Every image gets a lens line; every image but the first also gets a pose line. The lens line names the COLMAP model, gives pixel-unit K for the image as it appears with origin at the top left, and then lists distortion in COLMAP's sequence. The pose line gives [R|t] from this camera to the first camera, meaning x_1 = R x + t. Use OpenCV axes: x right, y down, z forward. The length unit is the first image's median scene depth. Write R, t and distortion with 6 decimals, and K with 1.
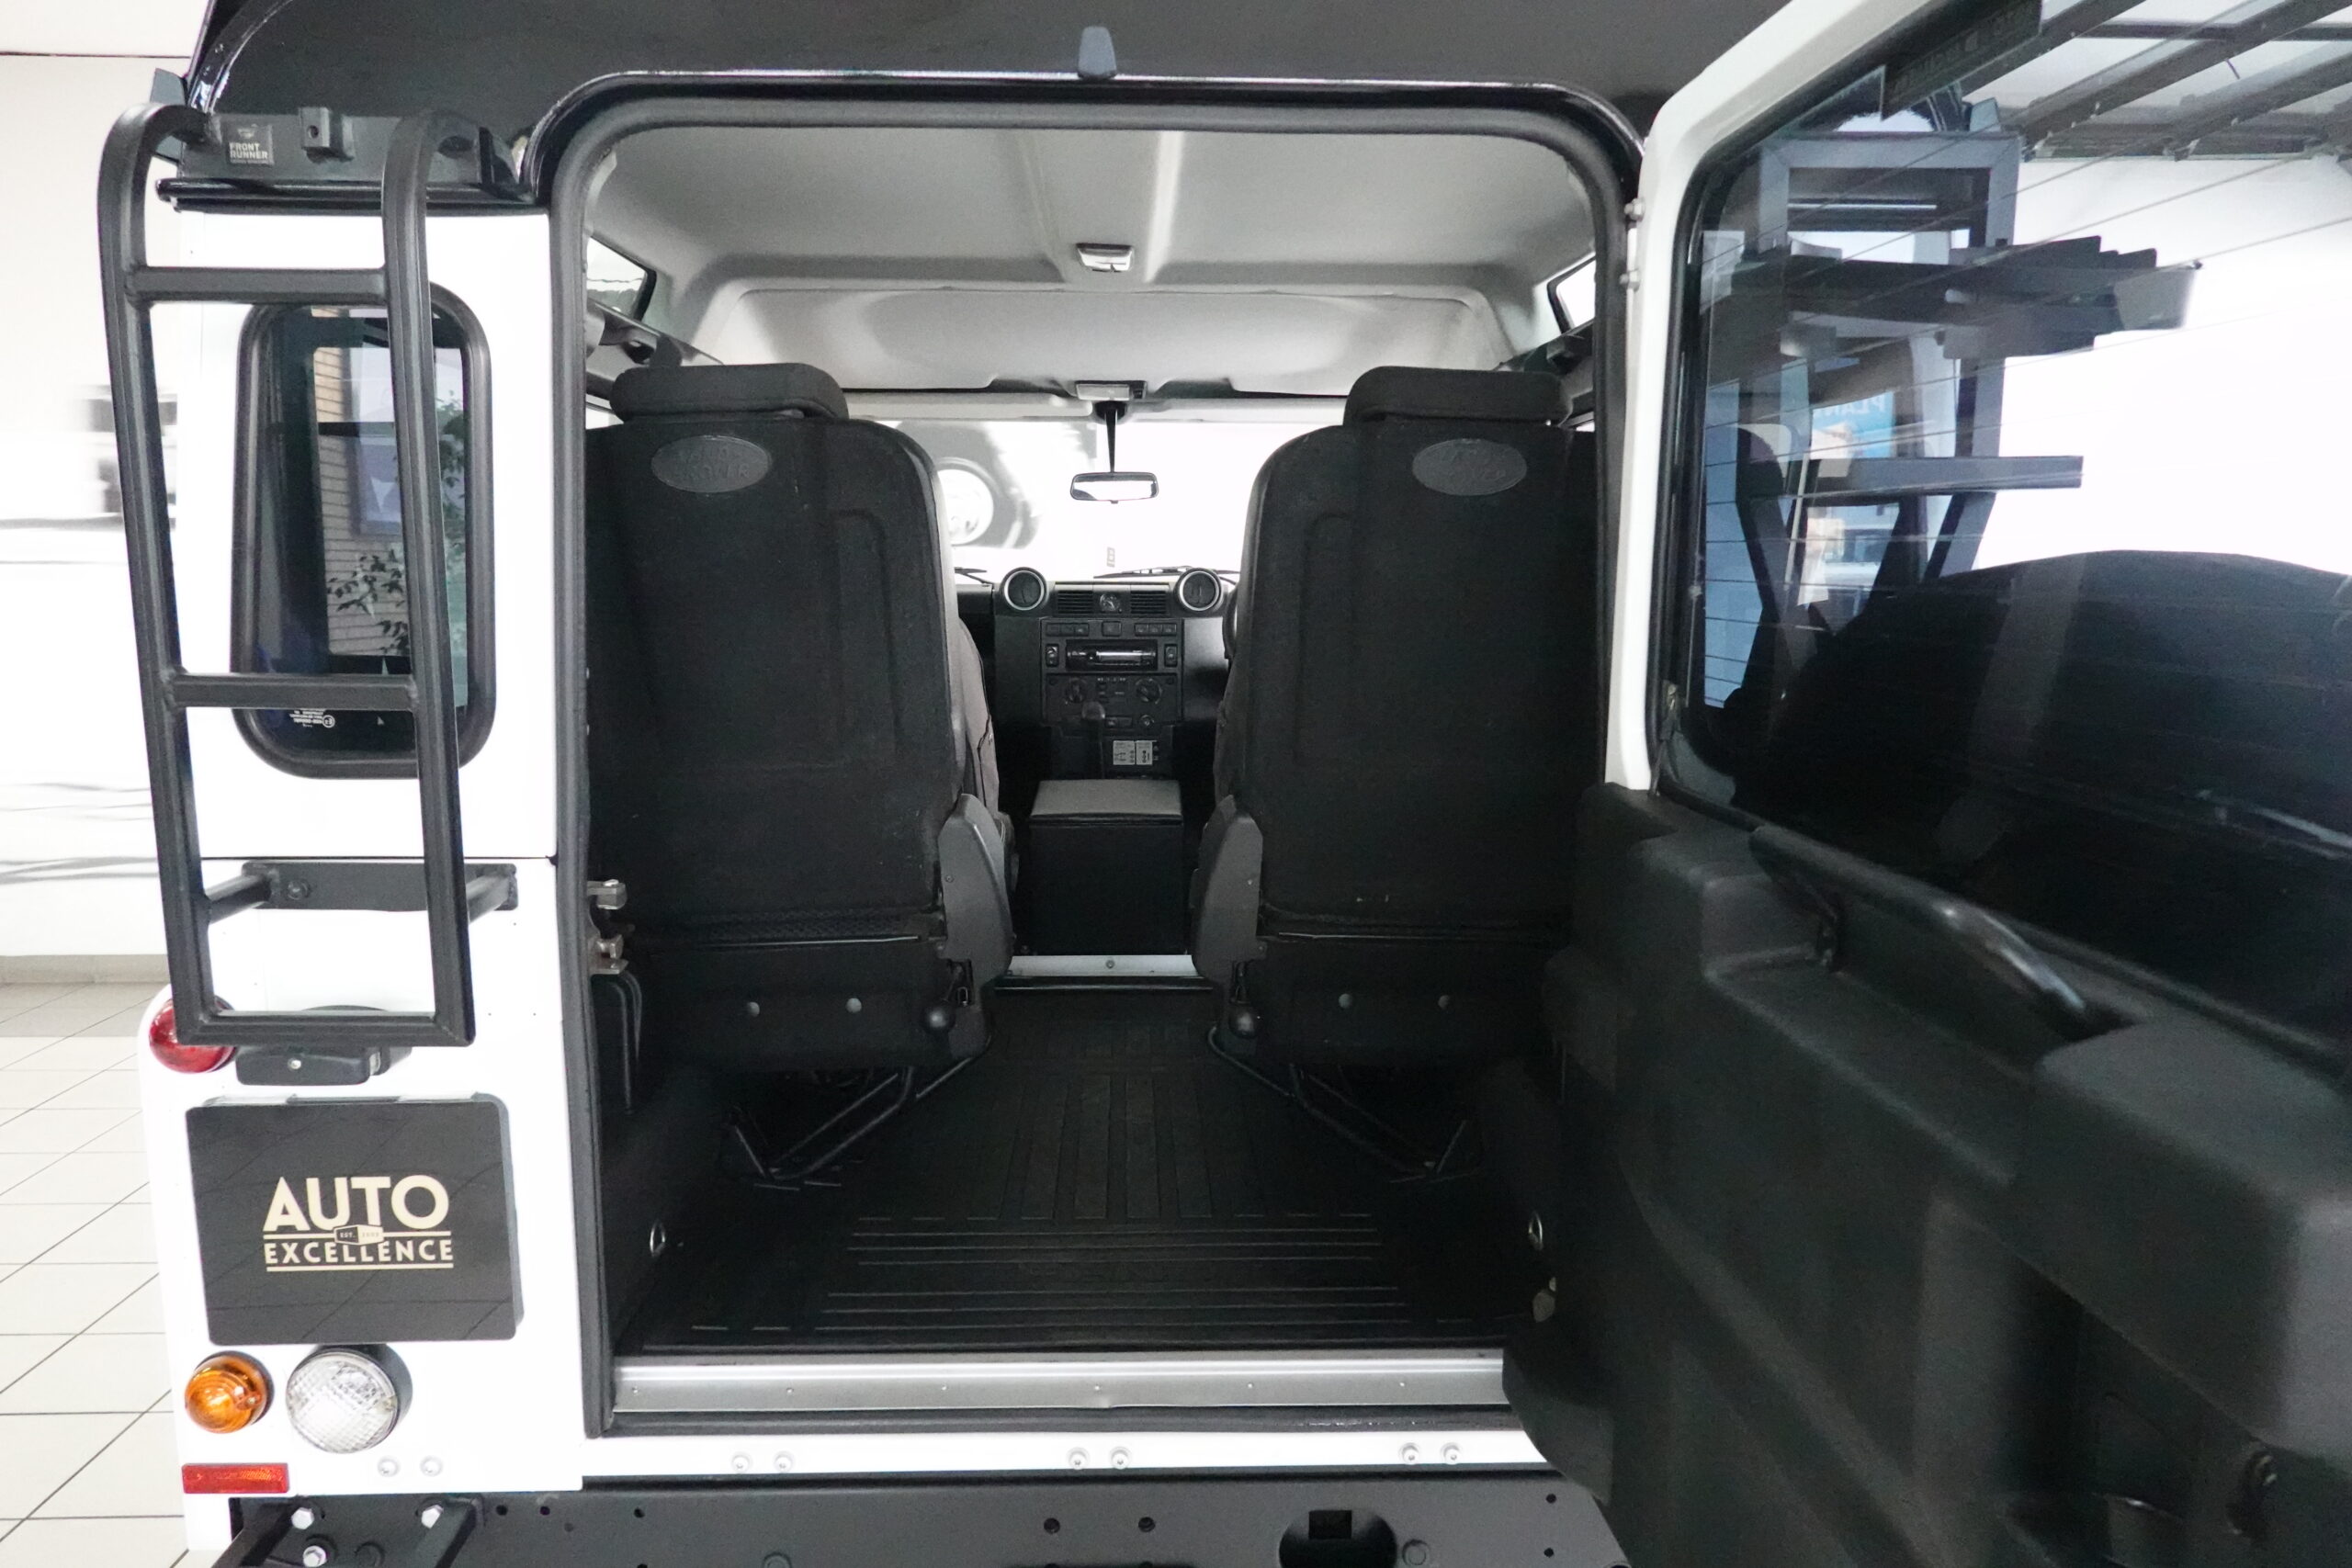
lens RADIAL K [[1619.7, 0, 1182.5], [0, 1619.7, 804.1], [0, 0, 1]] dist [-0.013174, 0.004687]
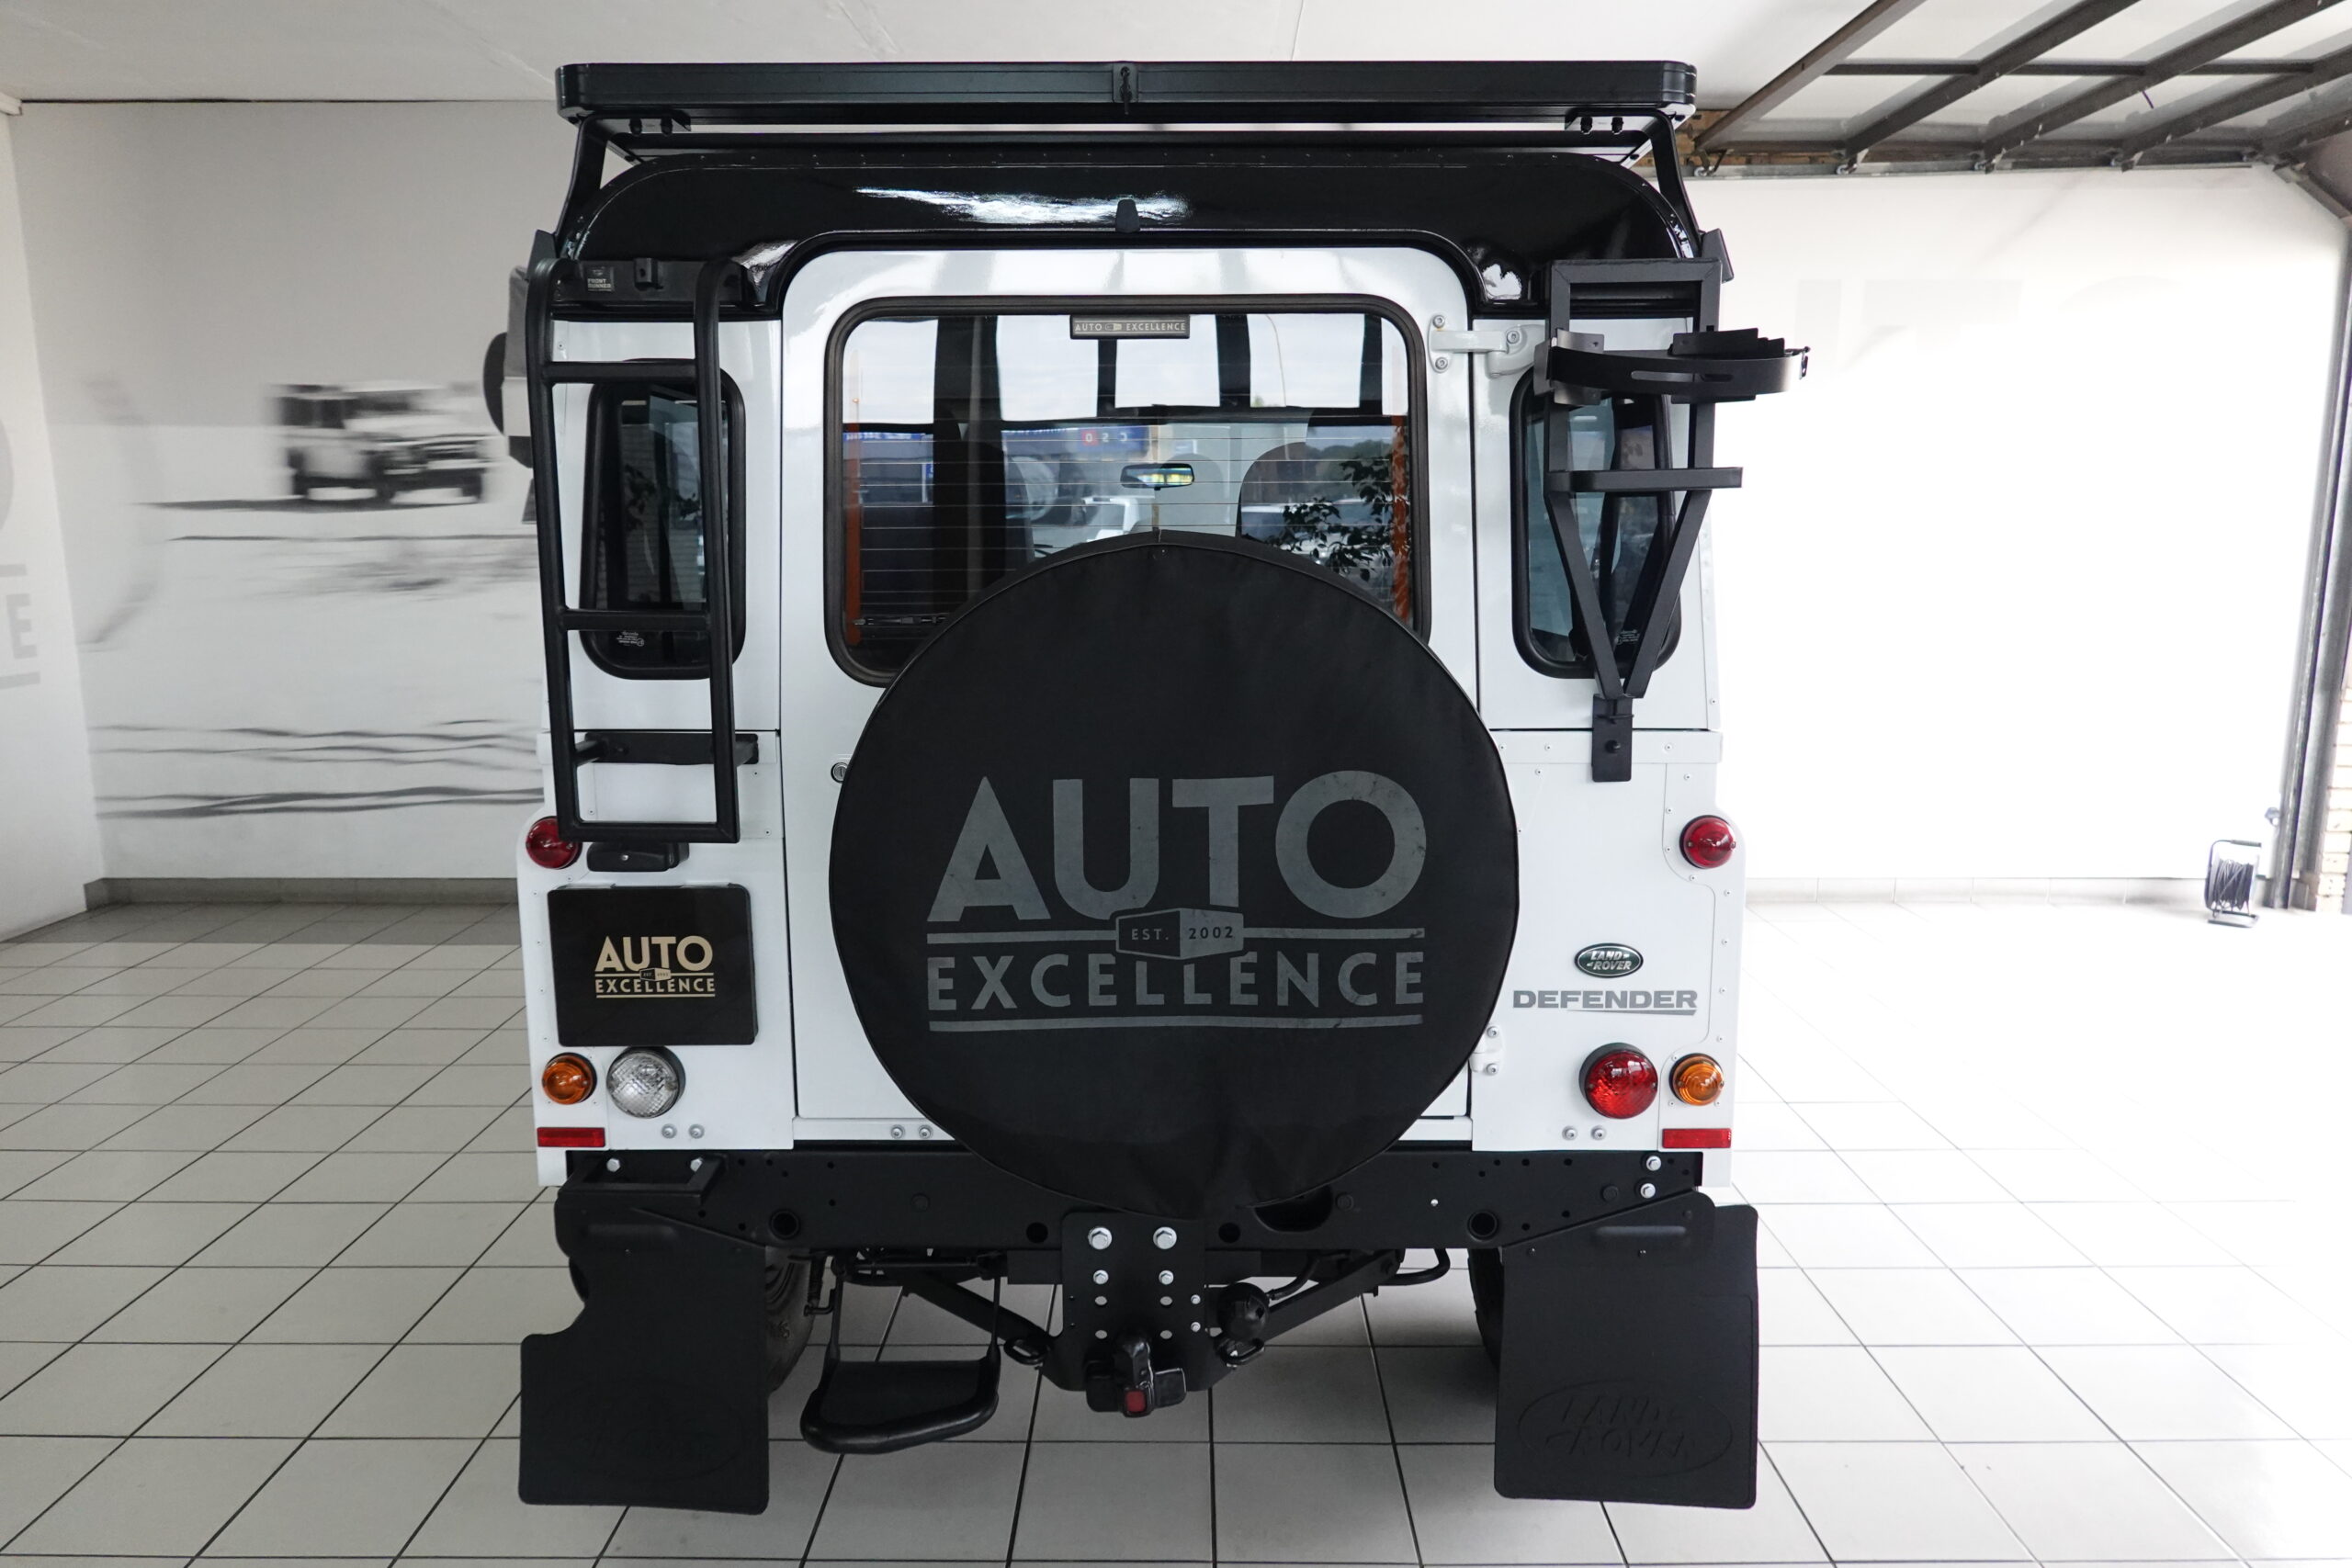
lens RADIAL K [[1619.7, 0, 1172.3], [0, 1619.7, 787.6], [0, 0, 1]] dist [-0.013174, 0.004687]
pose [[0.999057, 0.000818, -0.043411, 0.053736], [-0.000704, 0.999996, 0.002625, 0.083082], [0.043413, -0.002592, 0.999054, -0.533443]]
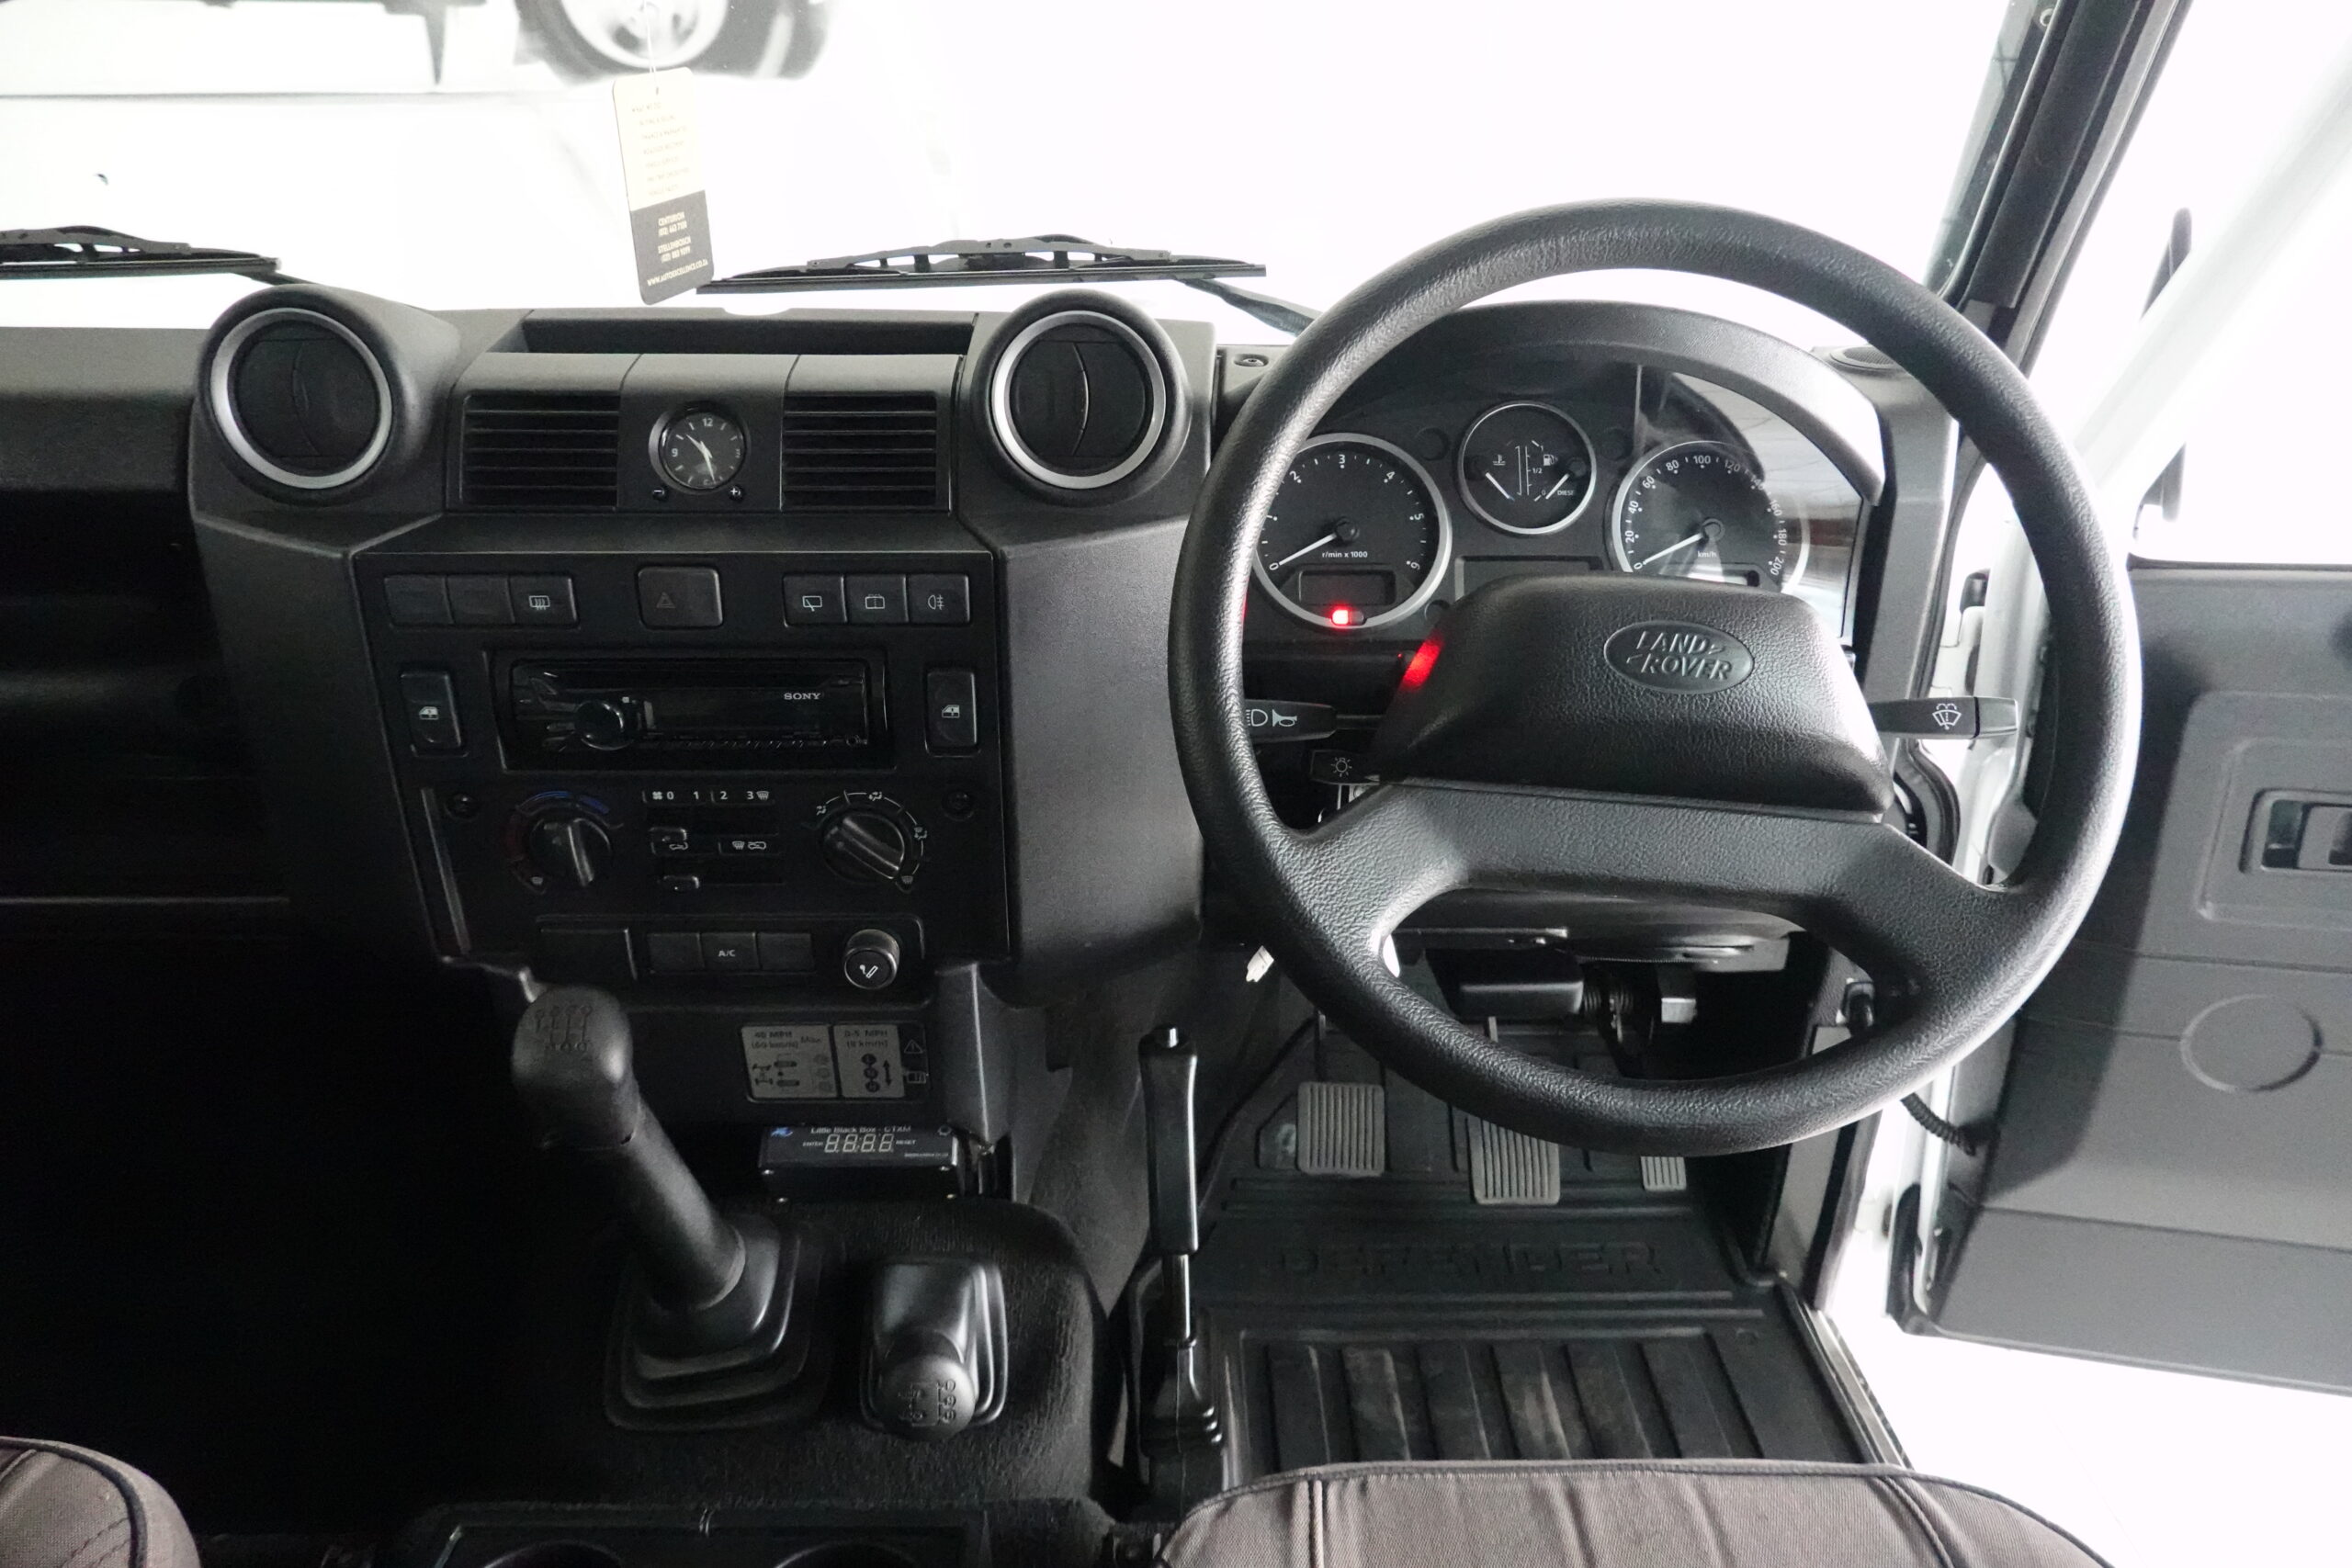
lens RADIAL K [[1619.7, 0, 1180.6], [0, 1619.7, 797.8], [0, 0, 1]] dist [-0.013174, 0.004687]
pose [[0.999943, 0.010357, -0.002609, 0.024670], [-0.009192, 0.958953, 0.283416, -0.138539], [0.005437, -0.283376, 0.958994, 0.745884]]
